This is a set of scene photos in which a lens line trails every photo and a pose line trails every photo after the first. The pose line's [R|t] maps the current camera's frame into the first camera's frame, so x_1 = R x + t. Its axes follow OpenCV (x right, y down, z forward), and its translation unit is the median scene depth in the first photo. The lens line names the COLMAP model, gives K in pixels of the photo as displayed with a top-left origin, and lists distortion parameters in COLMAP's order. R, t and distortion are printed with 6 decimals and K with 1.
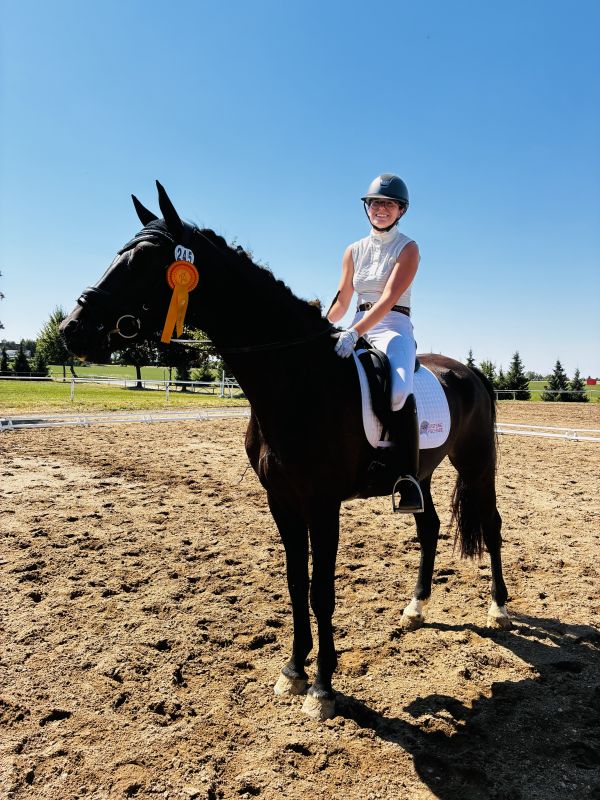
lens RADIAL K [[587.4, 0, 300.5], [0, 587.4, 411.4], [0, 0, 1]] dist [0.036583, -0.073948]
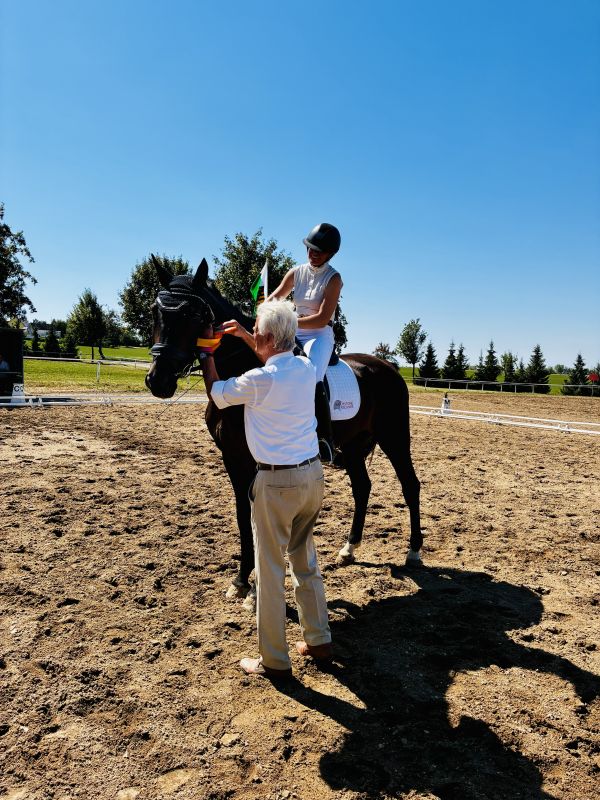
lens RADIAL K [[593.4, 0, 300.0], [0, 593.4, 400.0], [0, 0, 1]] dist [-0.003054, -0.004997]
pose [[0.998624, 0.029388, -0.043433, 0.098055], [-0.029260, 0.999565, 0.003568, 0.005462], [0.043519, -0.002292, 0.999050, -0.207740]]
